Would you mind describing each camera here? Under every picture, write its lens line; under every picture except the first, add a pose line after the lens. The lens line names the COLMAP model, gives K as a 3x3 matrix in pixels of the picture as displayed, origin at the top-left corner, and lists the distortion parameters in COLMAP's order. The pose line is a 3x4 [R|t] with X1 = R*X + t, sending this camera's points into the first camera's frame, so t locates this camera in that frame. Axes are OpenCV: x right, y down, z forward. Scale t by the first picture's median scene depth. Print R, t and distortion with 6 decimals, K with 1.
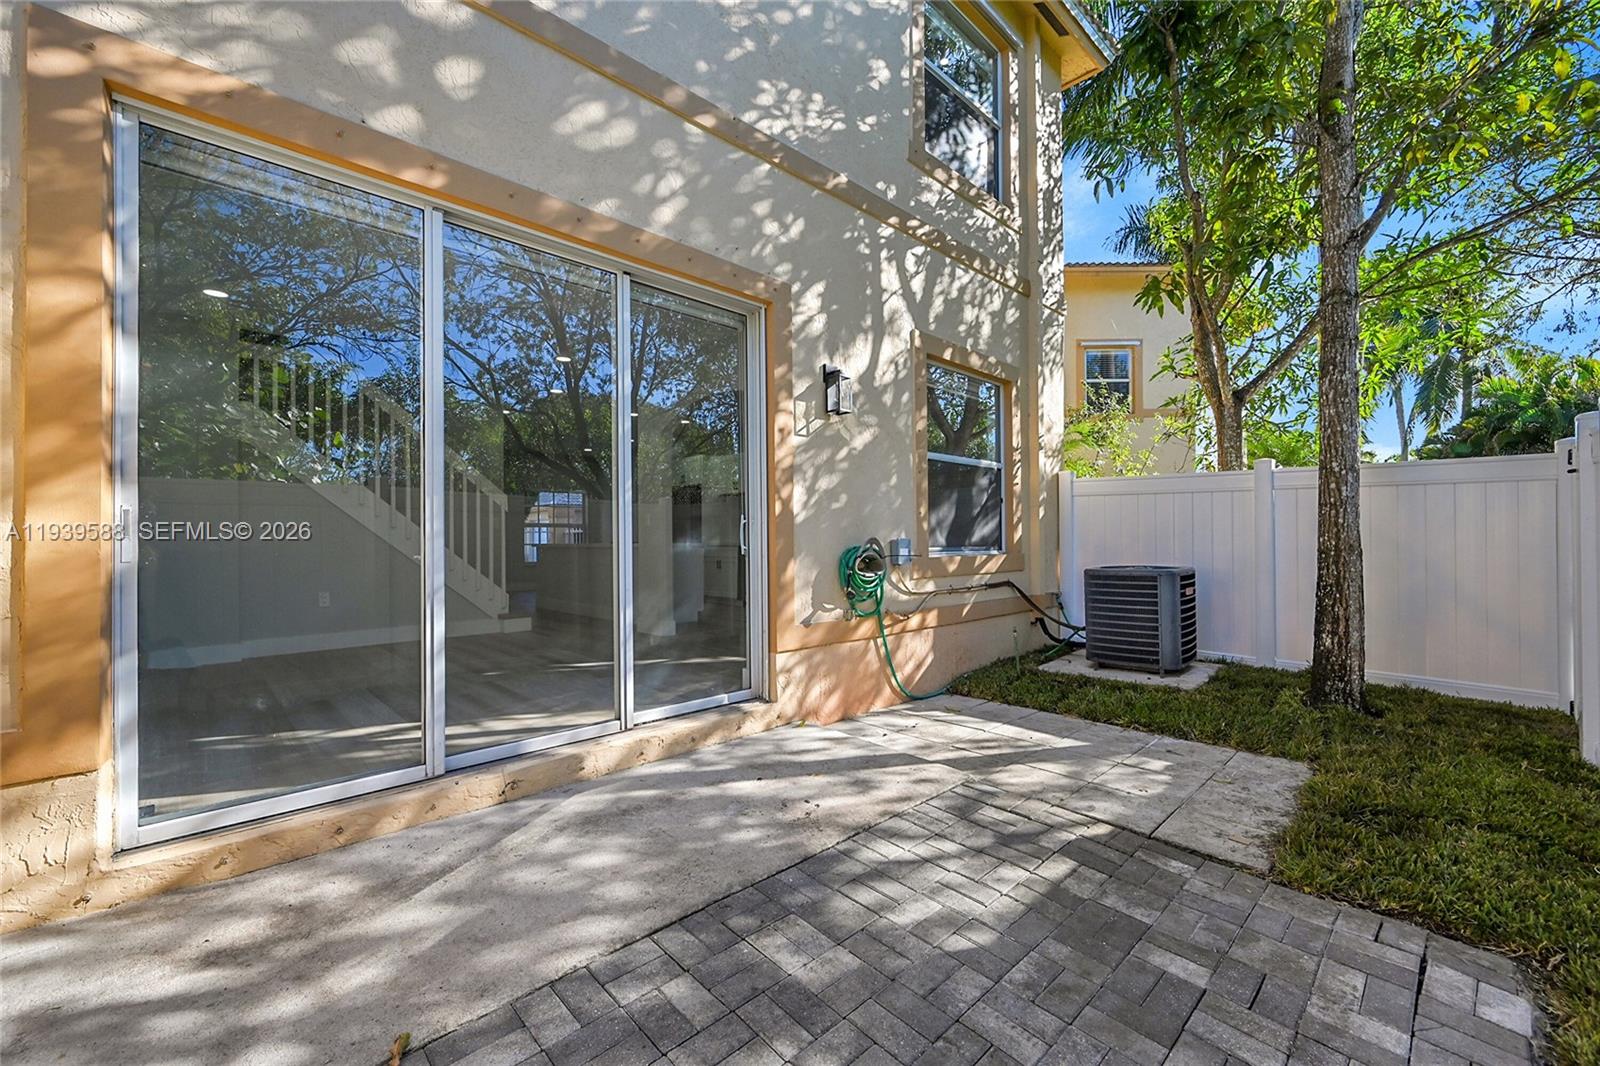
lens RADIAL K [[662.7, 0, 800.0], [0, 662.7, 533.0], [0, 0, 1]] dist [-0.028720, 0.000000]
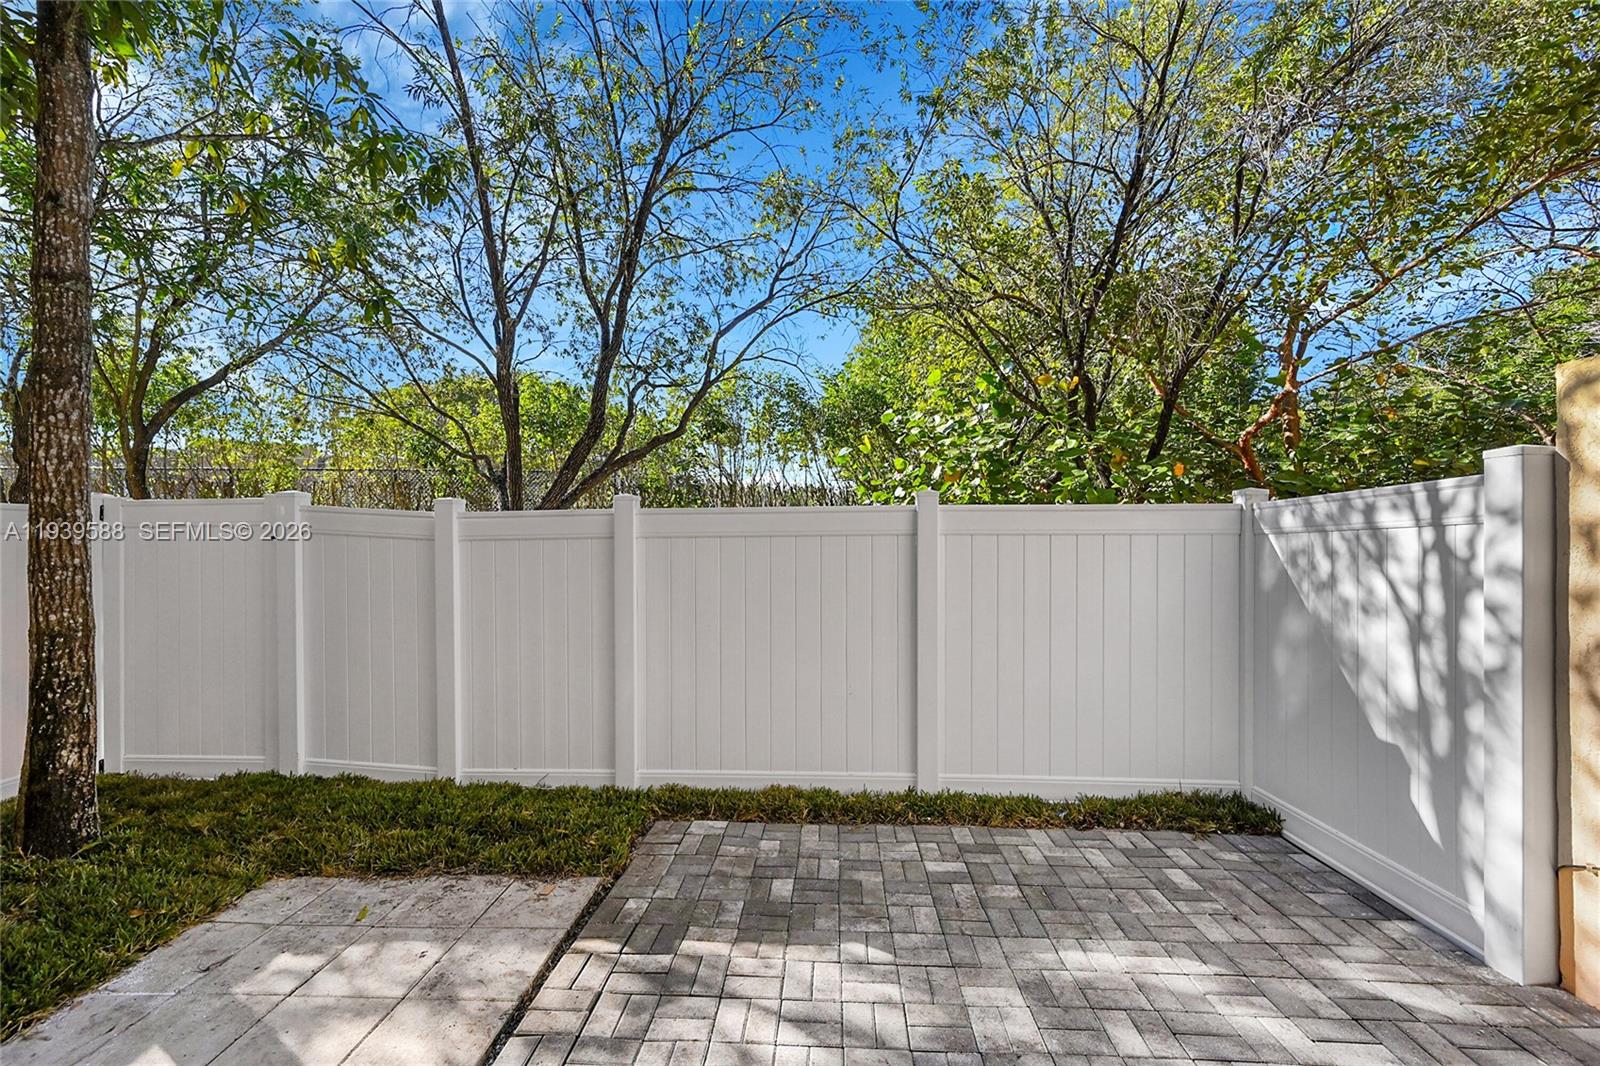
lens RADIAL K [[637.9, 0, 803.2], [0, 637.9, 534.5], [0, 0, 1]] dist [0.002207, 0.000046]
pose [[-0.672443, 0.008885, 0.740096, -0.423101], [0.006033, 0.999961, -0.006523, -0.117374], [-0.740125, 0.000078, -0.672470, 1.447816]]
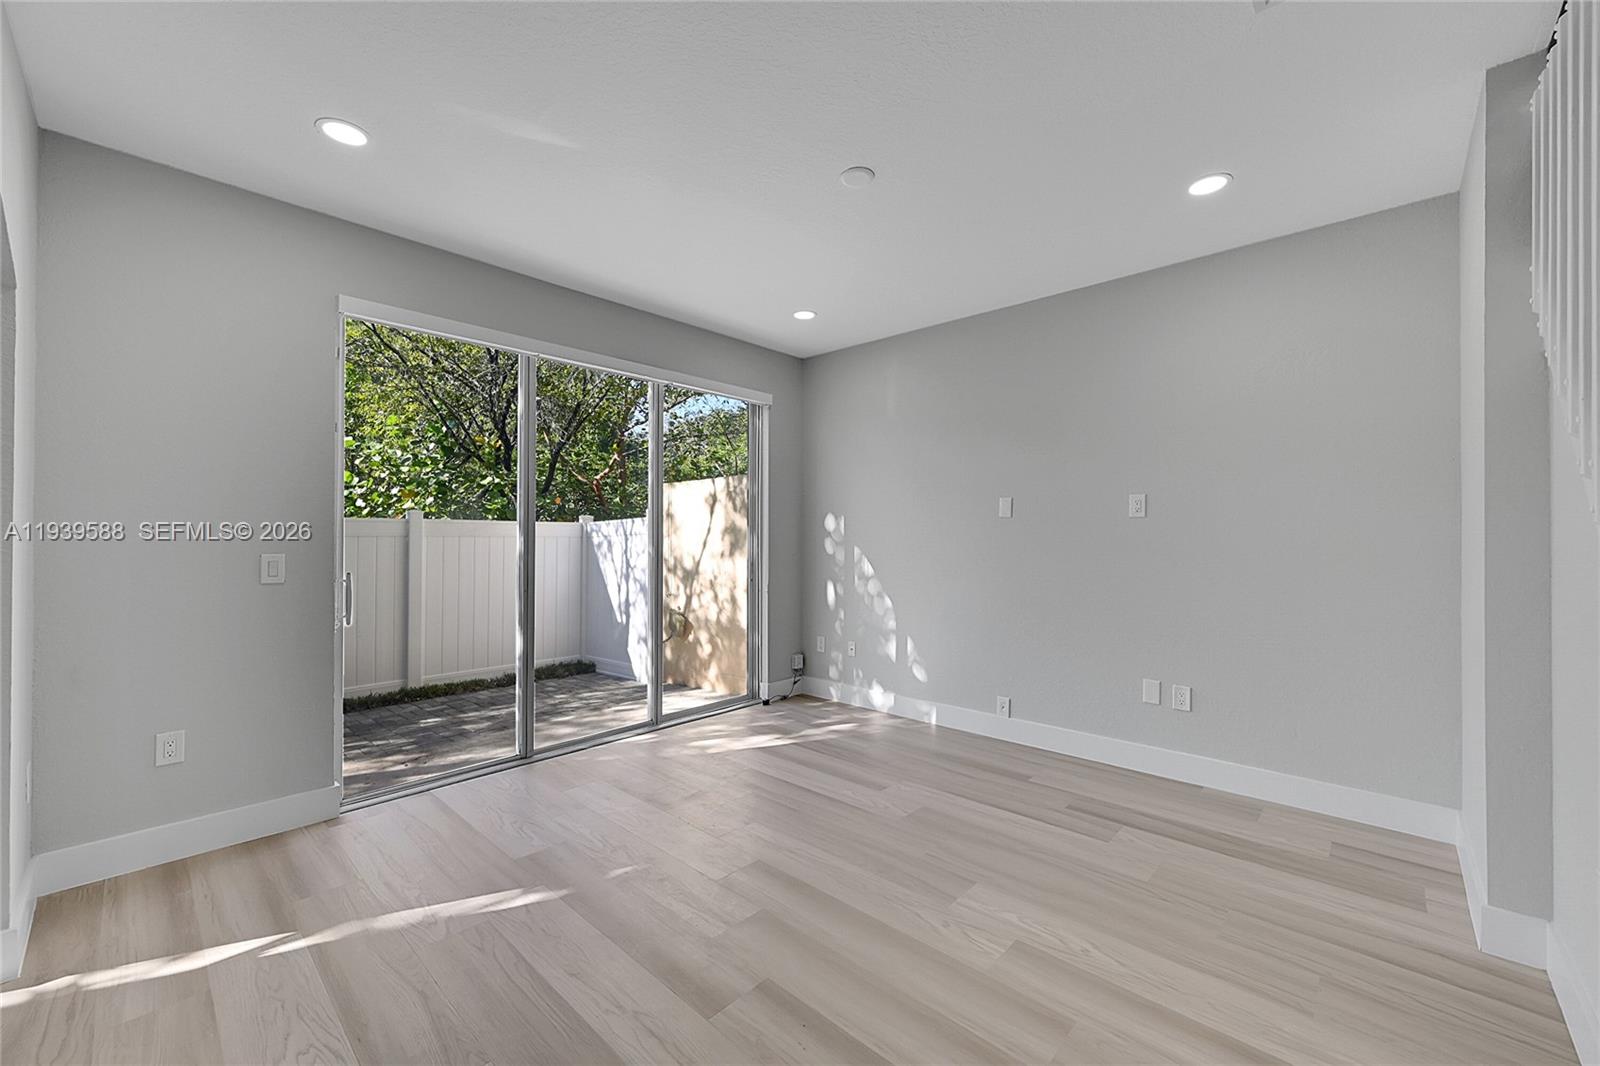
lens RADIAL K [[630.2, 0, 795.7], [0, 630.2, 532.5], [0, 0, 1]] dist [0.000188, -0.000092]
pose [[-0.999362, 0.000049, -0.035721, -0.933054], [0.000223, 0.999988, -0.004859, -0.129655], [0.035721, -0.004864, -0.999350, 2.778439]]
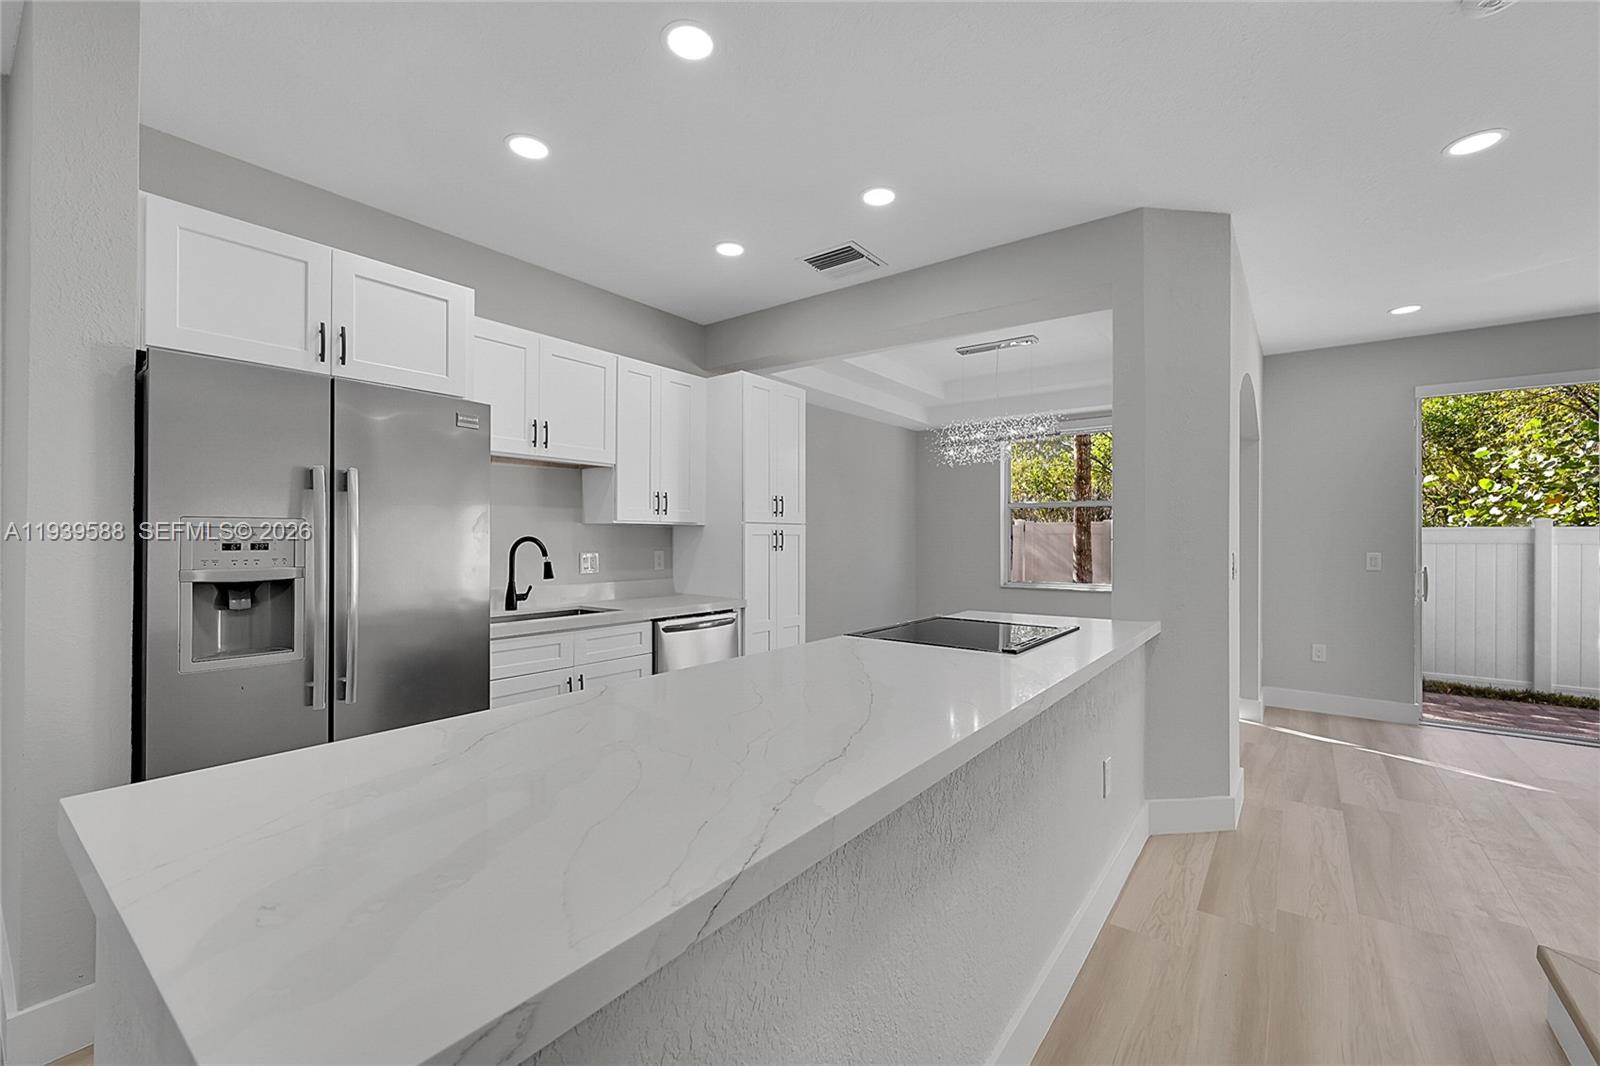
lens RADIAL K [[658.8, 0, 800.0], [0, 658.8, 533.0], [0, 0, 1]] dist [0.000242, -0.000157]
pose [[-0.143446, 0.007490, 0.989630, -1.709118], [-0.006285, 0.999944, -0.008479, -0.129748], [-0.989638, -0.007436, -0.143391, 3.567043]]
